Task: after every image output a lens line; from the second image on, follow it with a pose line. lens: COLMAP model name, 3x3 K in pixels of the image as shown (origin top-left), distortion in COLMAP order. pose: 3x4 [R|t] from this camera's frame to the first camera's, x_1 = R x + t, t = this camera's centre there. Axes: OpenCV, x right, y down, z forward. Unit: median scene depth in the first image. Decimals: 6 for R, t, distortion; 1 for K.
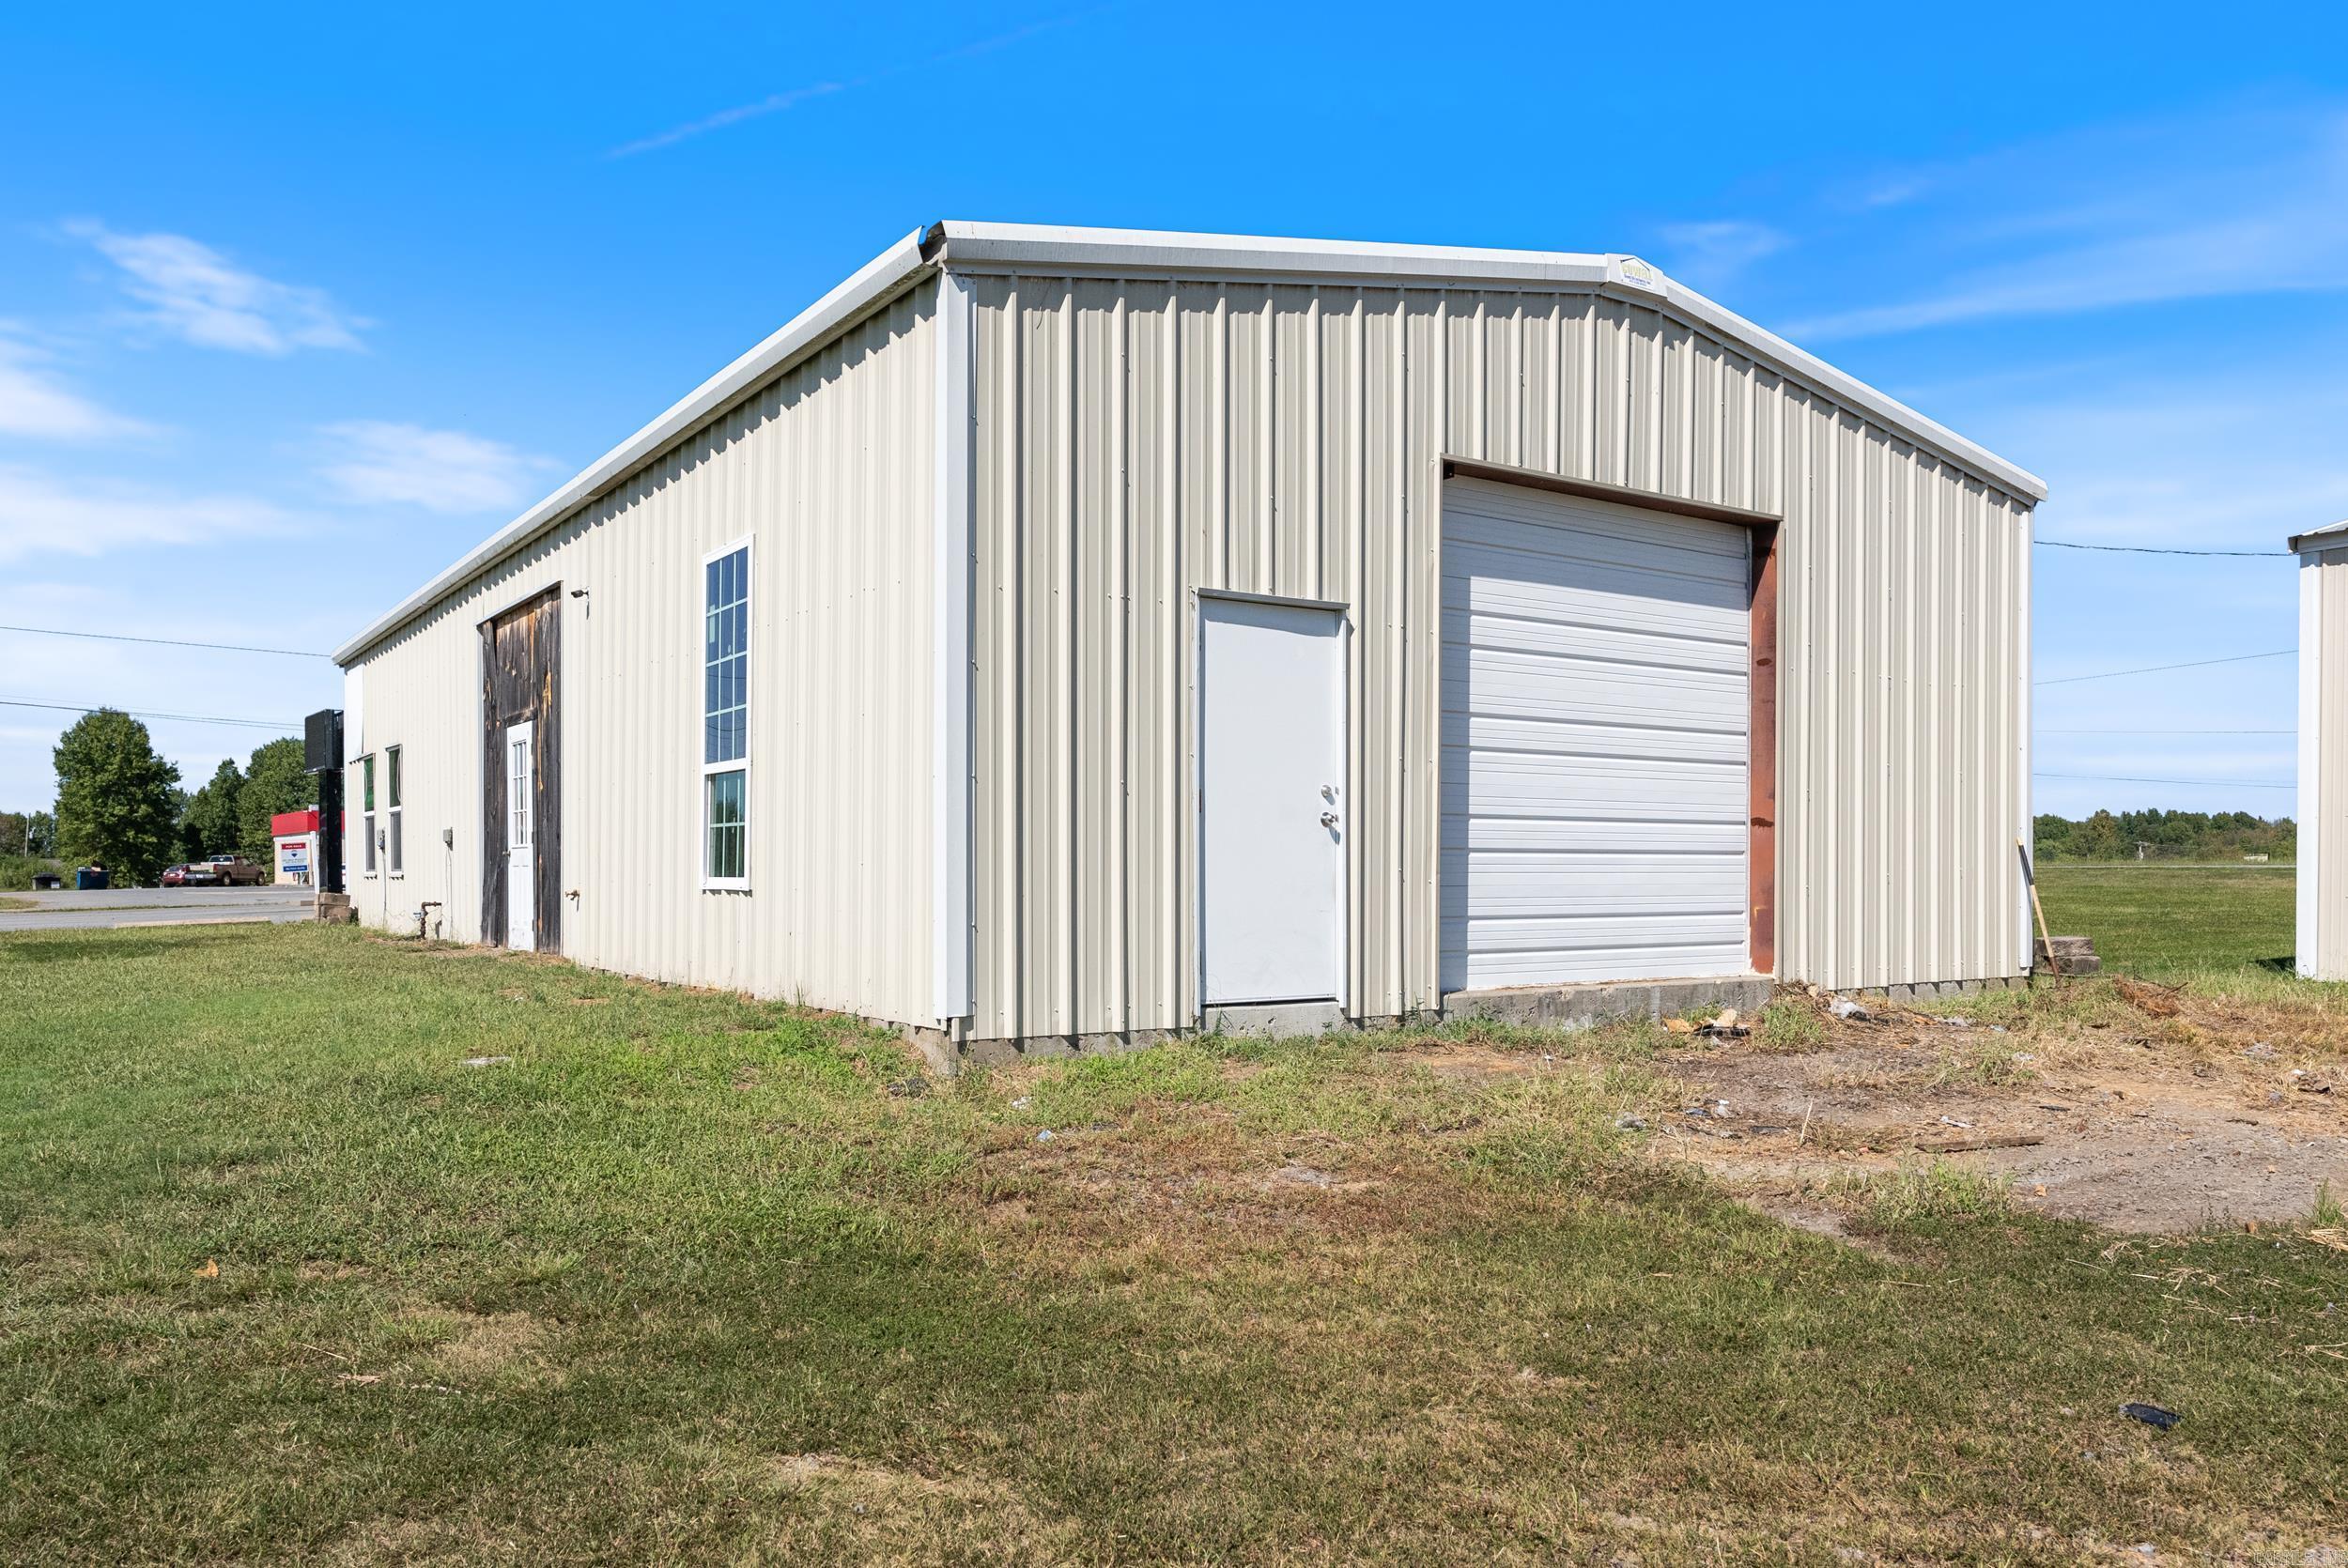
lens RADIAL K [[1688.8, 0, 1181.1], [0, 1688.8, 894.8], [0, 0, 1]] dist [-0.000274, -0.001678]
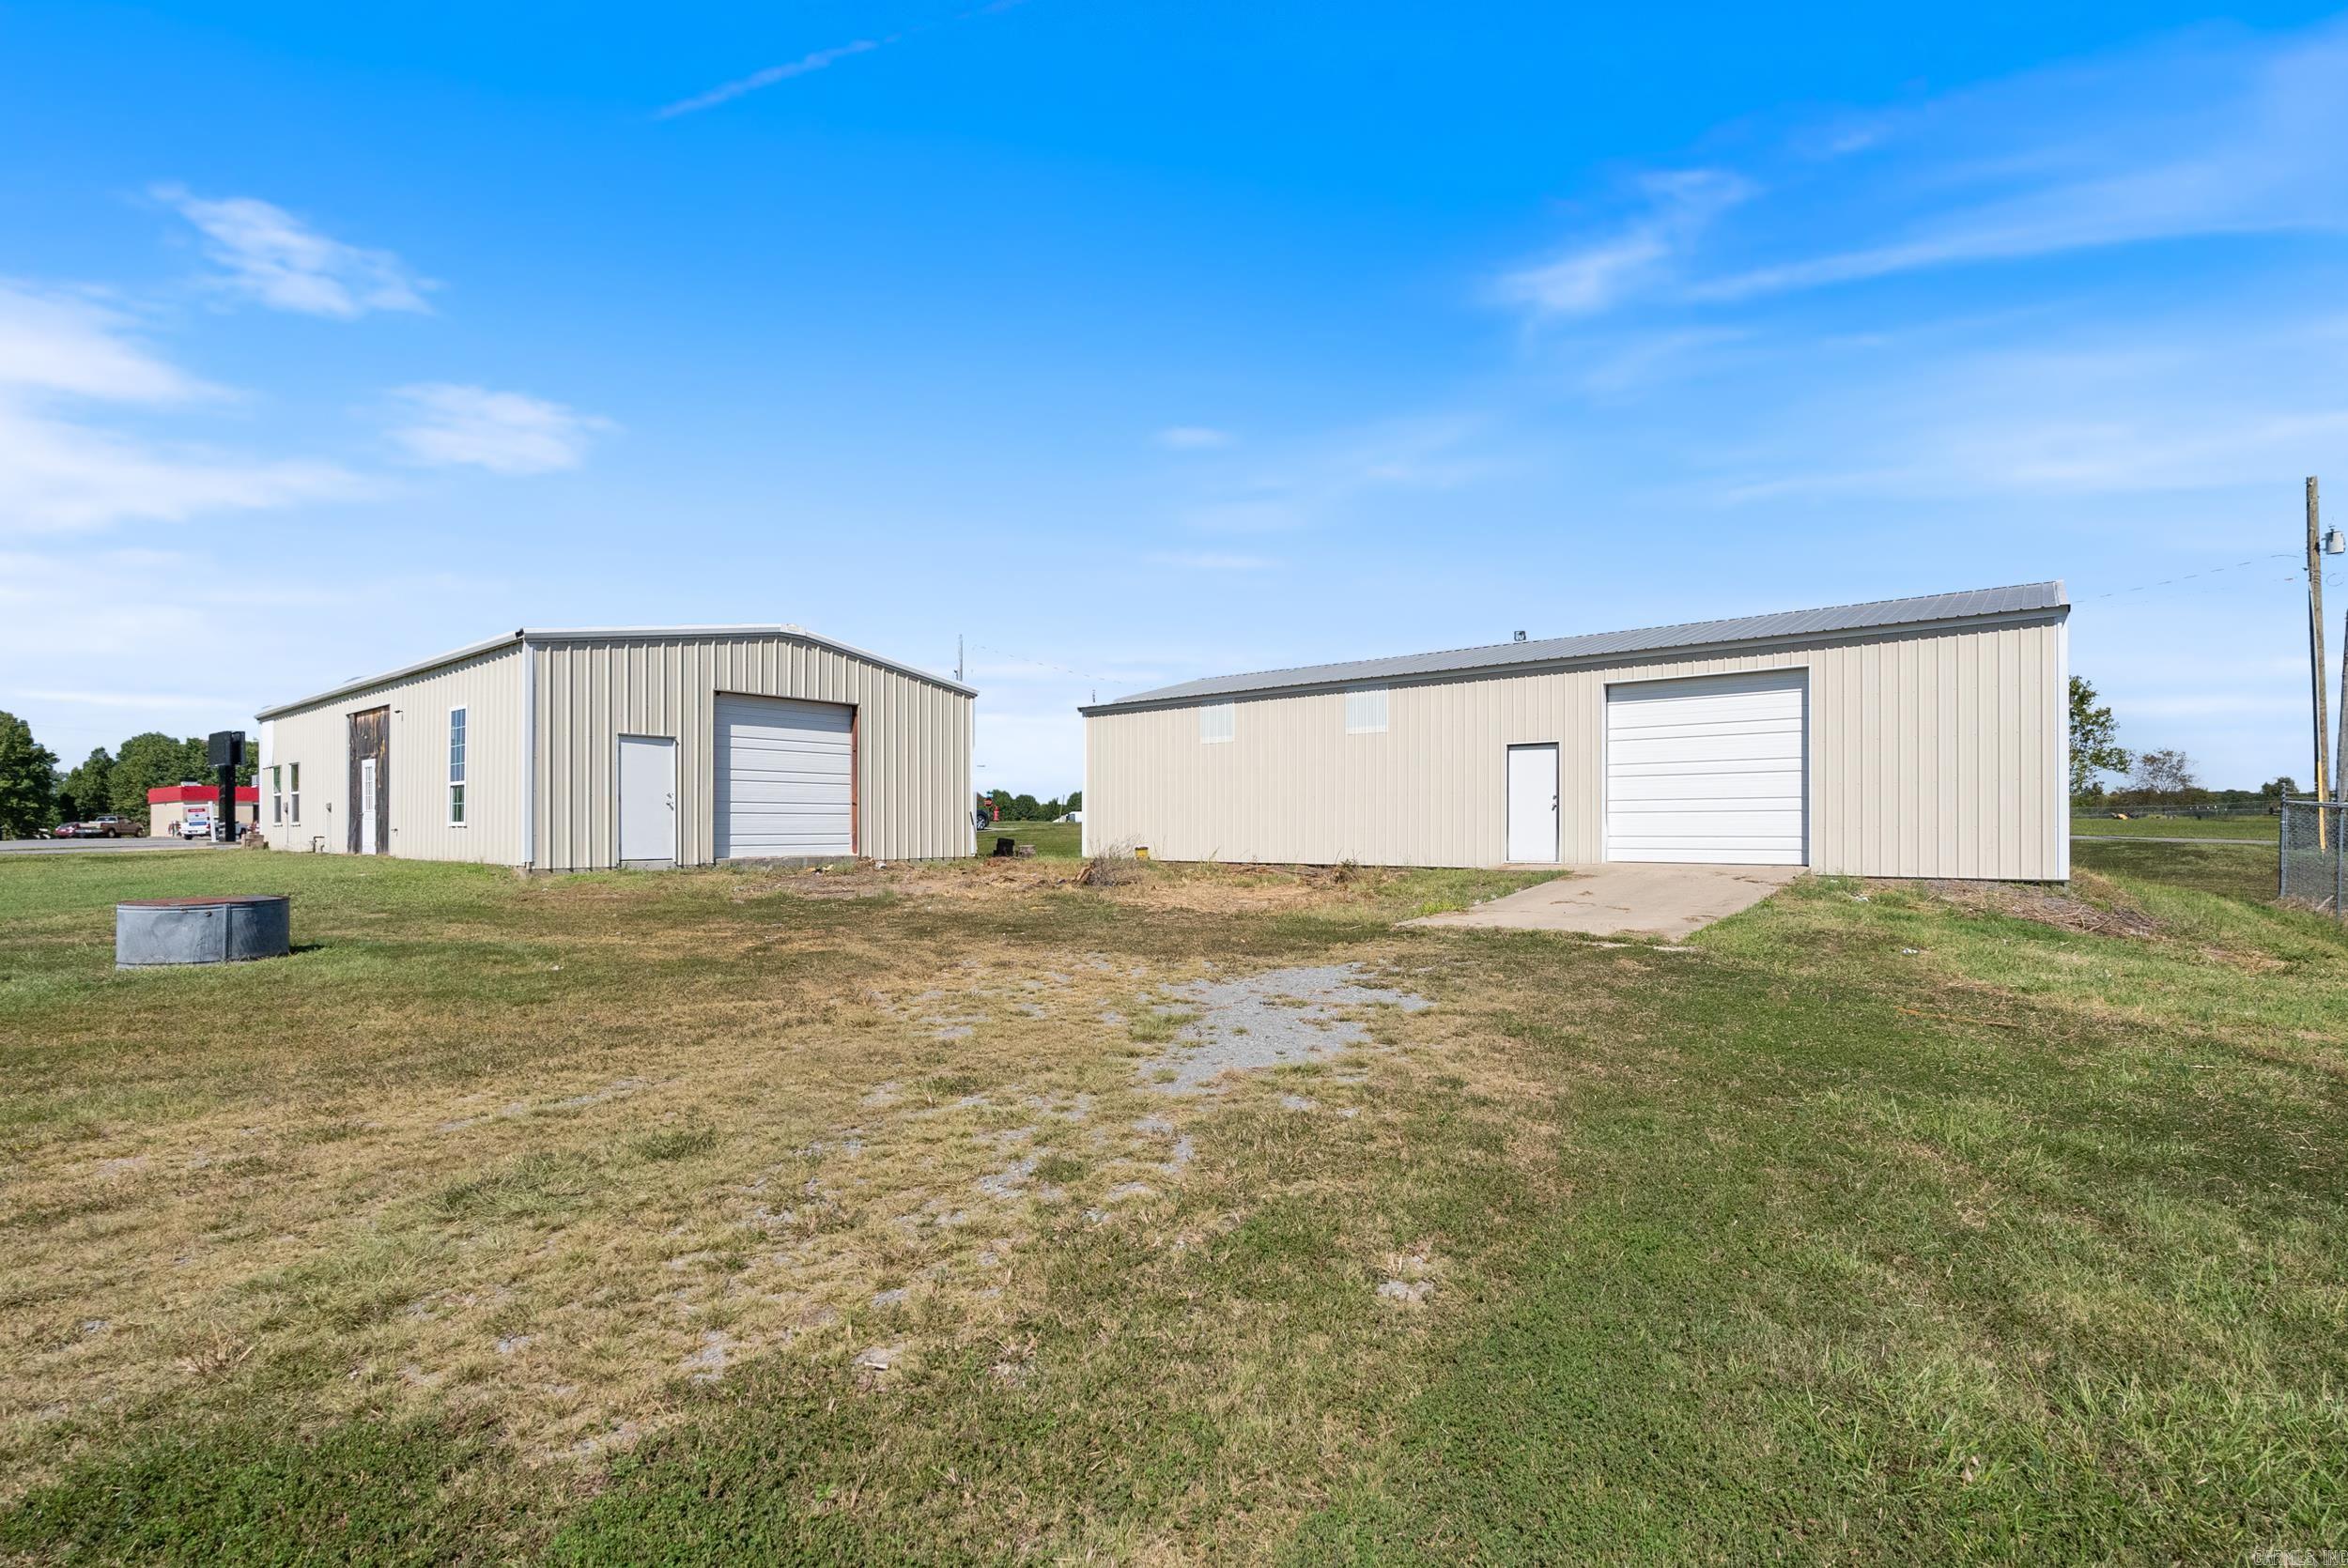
lens RADIAL K [[1046.5, 0, 1160.3], [0, 1046.5, 824.9], [0, 0, 1]] dist [-0.000620, 0.000103]
pose [[0.958626, -0.000937, 0.284667, 0.333912], [0.005743, 0.999855, -0.016046, 0.027620], [-0.284610, 0.017017, 0.958492, -0.943435]]
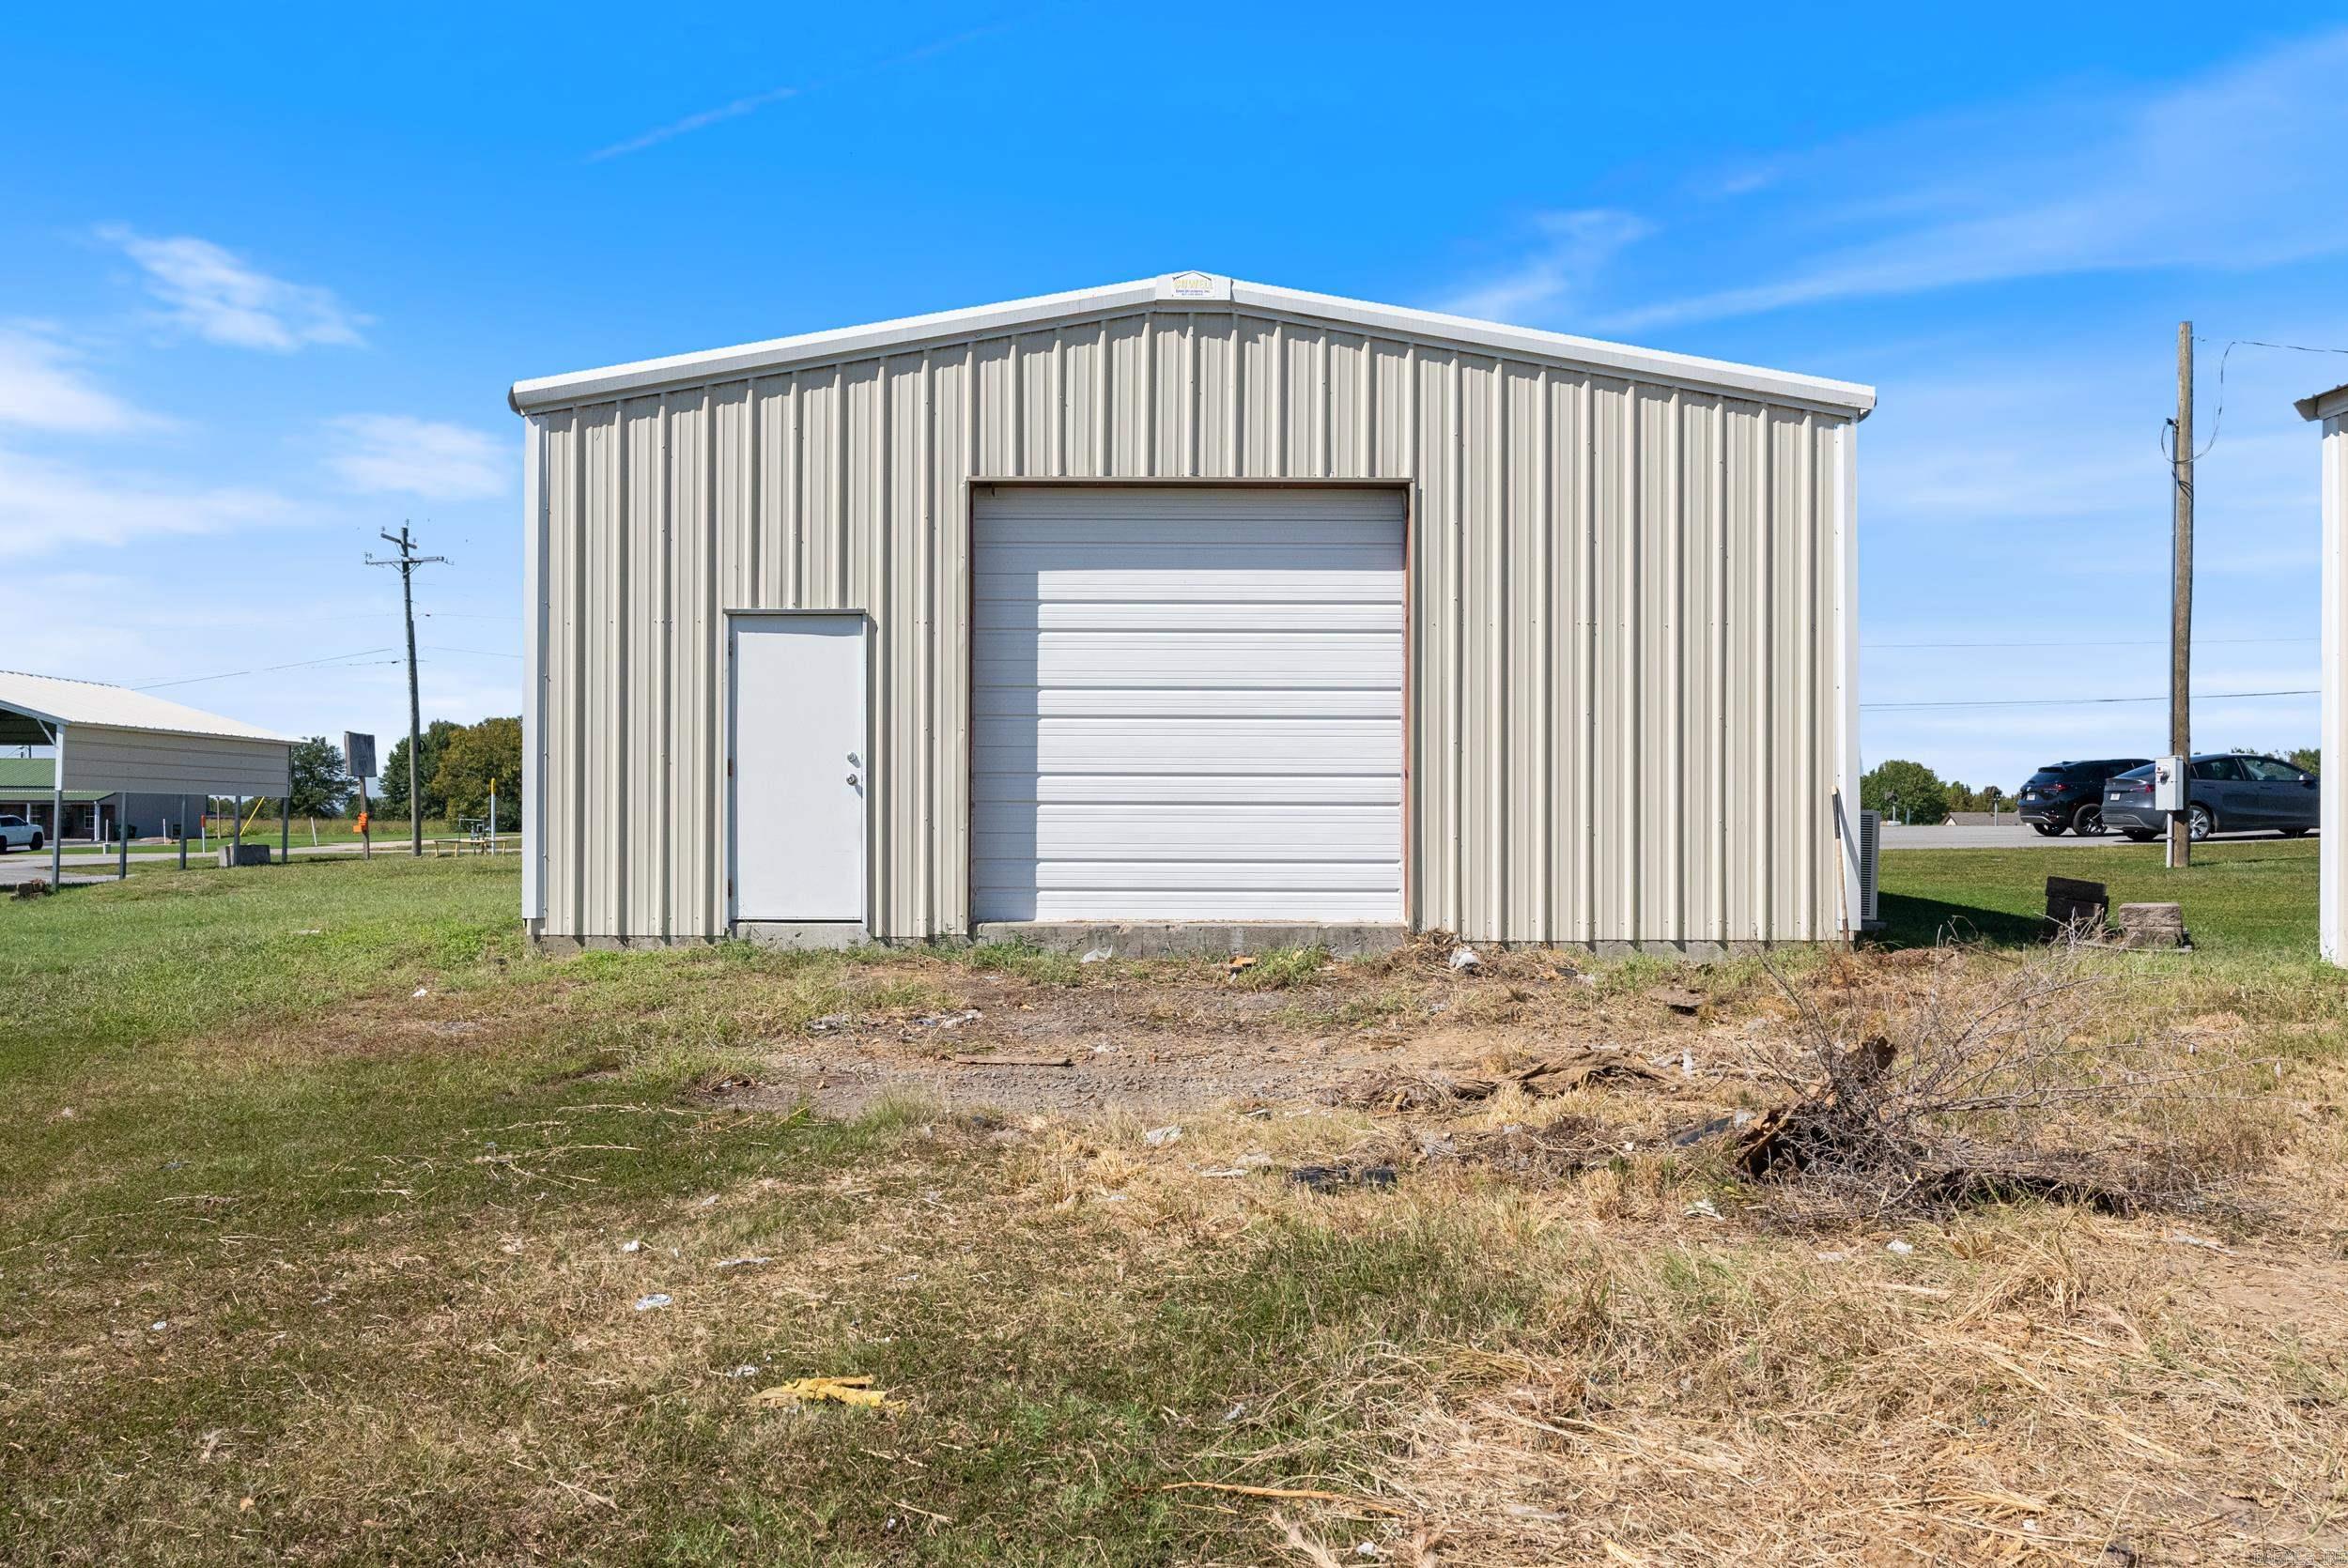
lens RADIAL K [[1704.8, 0, 1175.0], [0, 1704.8, 816.9], [0, 0, 1]] dist [0.005653, 0.003497]
pose [[0.828751, 0.002987, -0.559609, 0.806282], [-0.011006, 0.999879, -0.010962, -0.003900], [0.559509, 0.015244, 0.828684, 0.057596]]
